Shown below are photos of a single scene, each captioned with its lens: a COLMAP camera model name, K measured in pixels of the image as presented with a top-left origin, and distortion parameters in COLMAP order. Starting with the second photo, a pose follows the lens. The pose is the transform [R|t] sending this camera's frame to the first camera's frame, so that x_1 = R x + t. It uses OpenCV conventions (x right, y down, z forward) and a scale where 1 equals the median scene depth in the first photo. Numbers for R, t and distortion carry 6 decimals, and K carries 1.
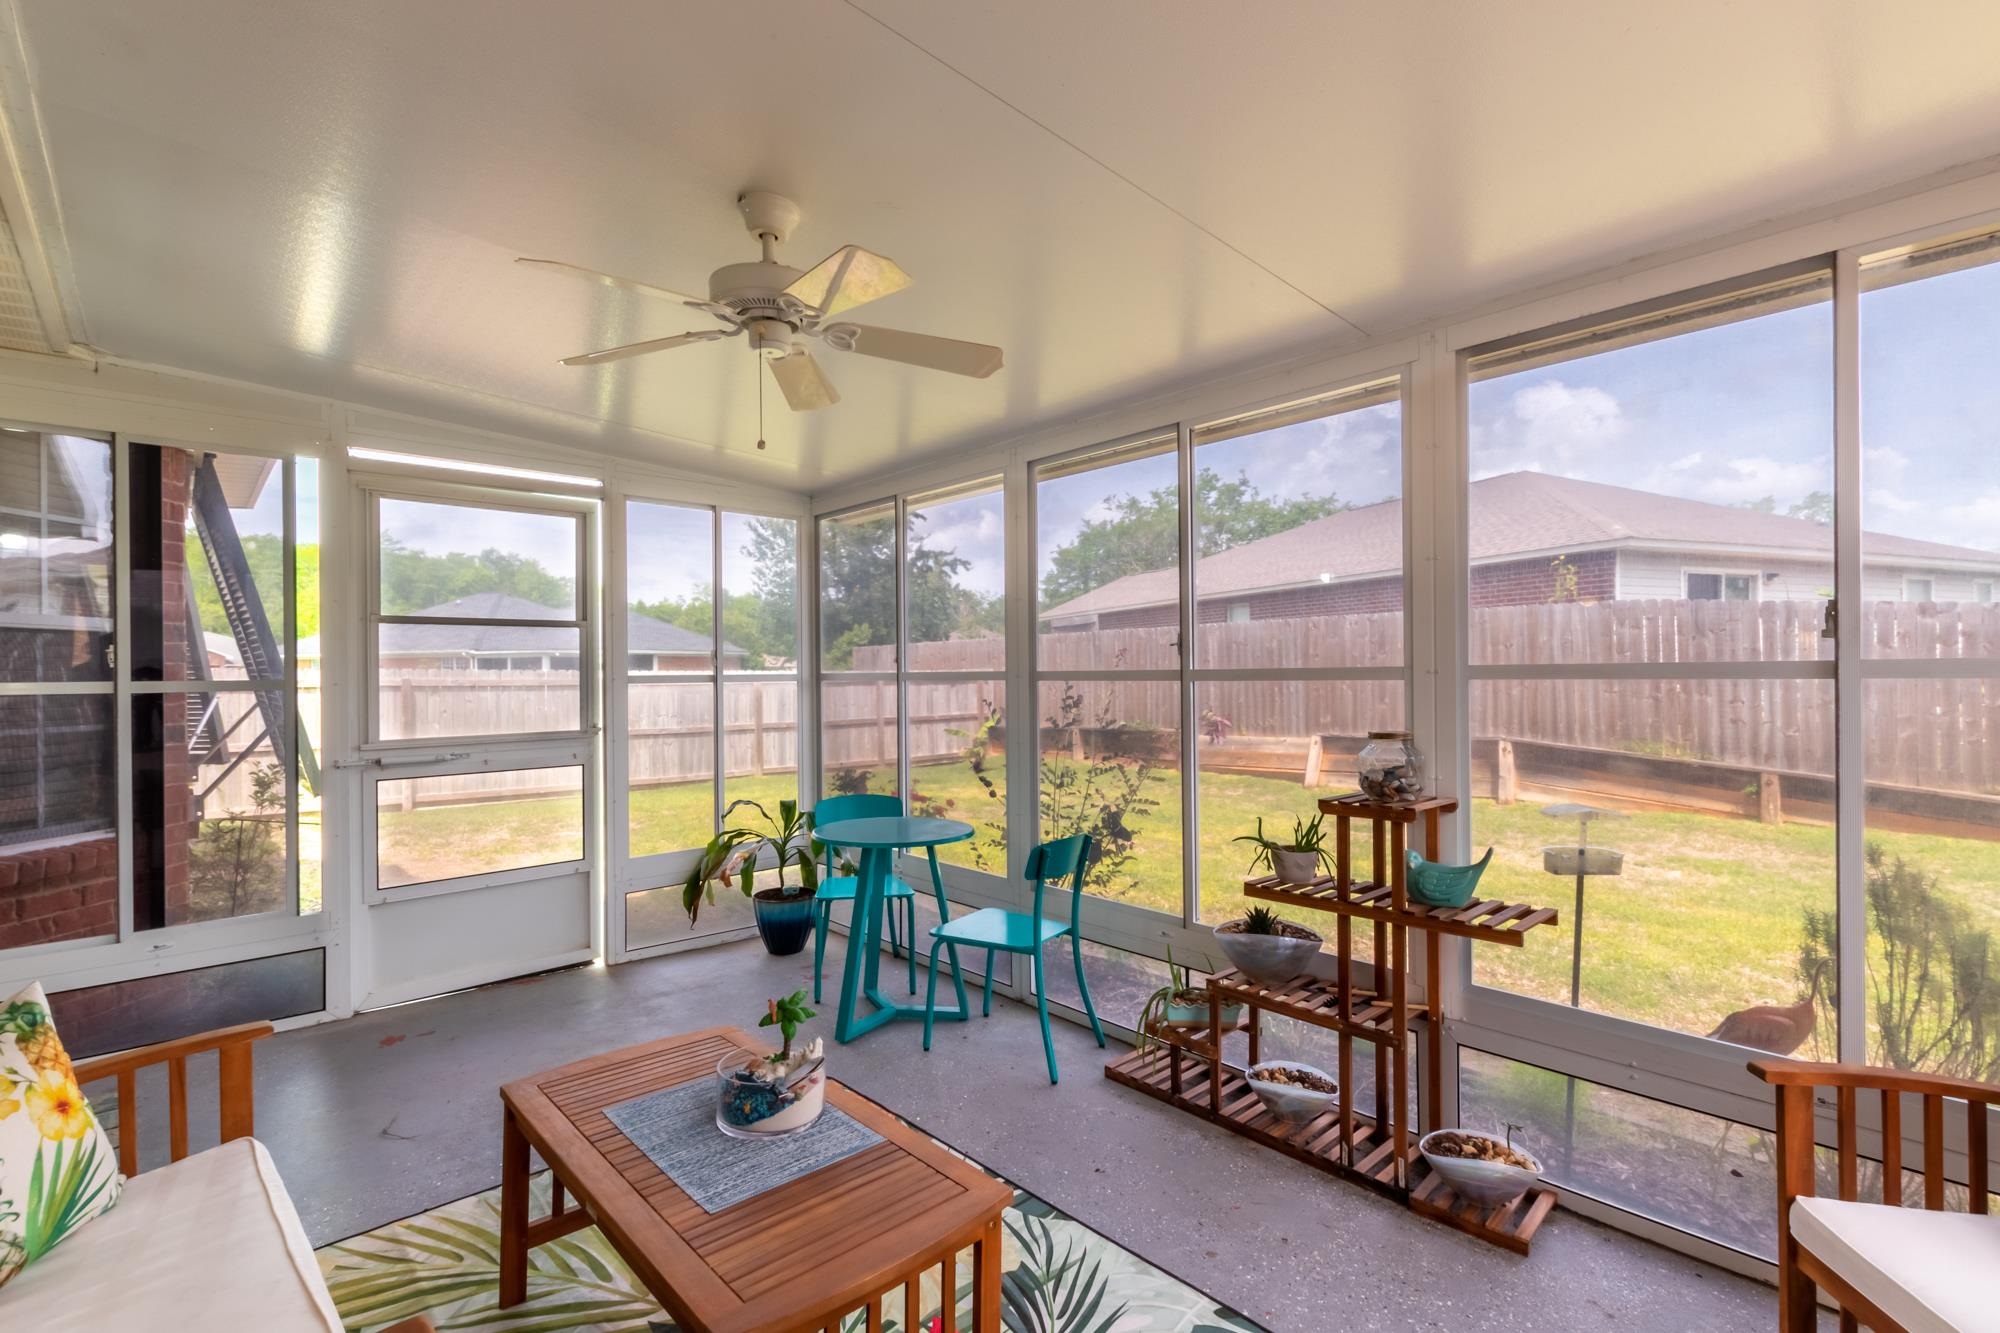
lens RADIAL K [[911.4, 0, 1000.0], [0, 911.4, 666.5], [0, 0, 1]] dist [-0.002078, -0.000058]
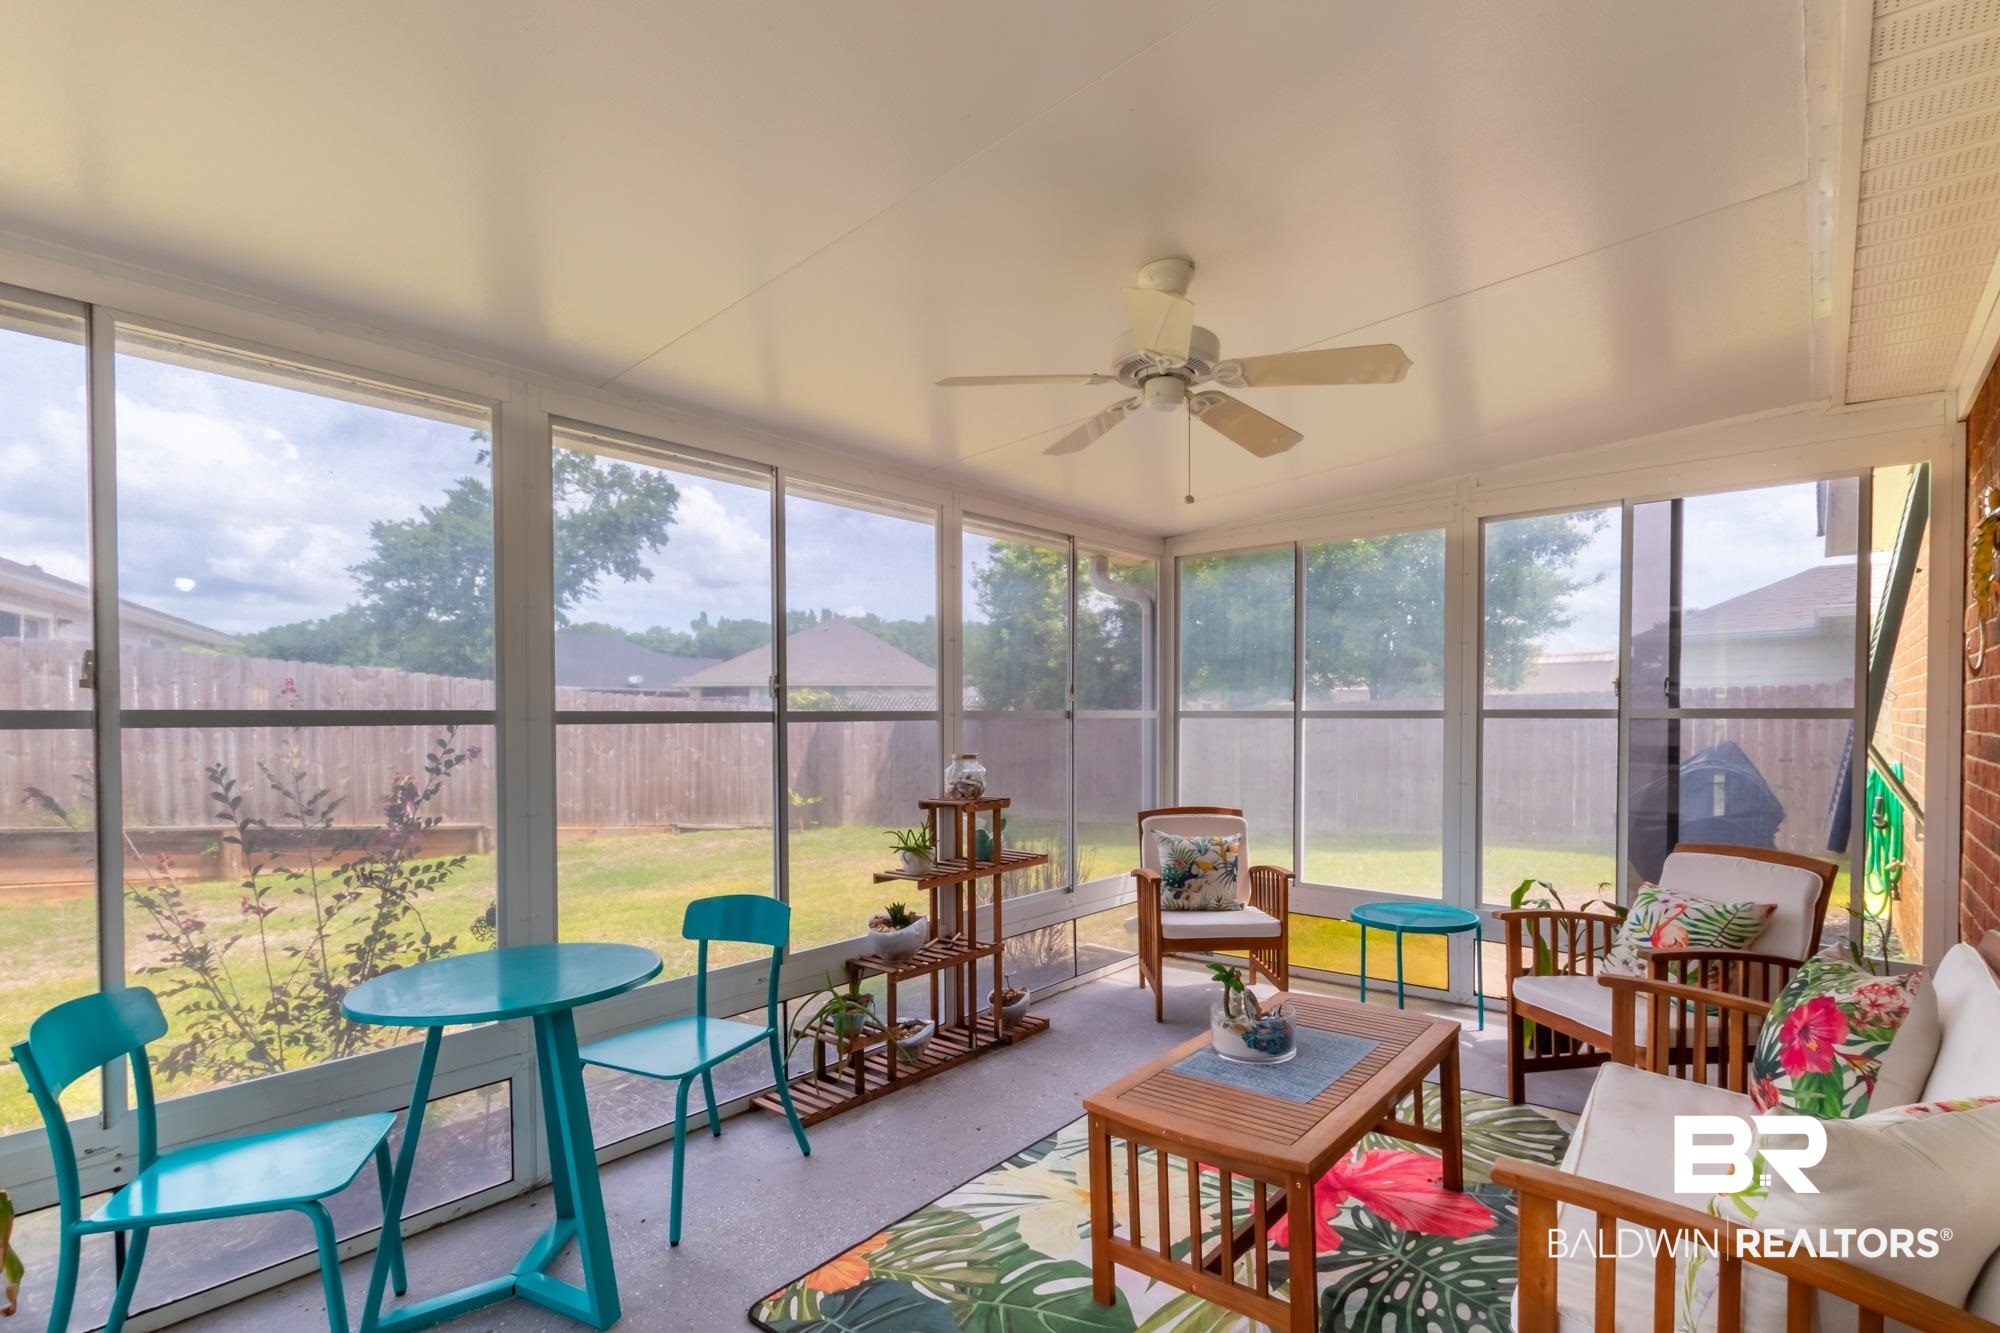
lens RADIAL K [[973.2, 0, 1008.2], [0, 973.2, 736.5], [0, 0, 1]] dist [0.001656, 0.000147]
pose [[-0.144466, -0.007075, 0.989484, -0.317940], [0.000315, 0.999974, 0.007196, 0.008200], [-0.989510, 0.001351, -0.144460, 0.314891]]
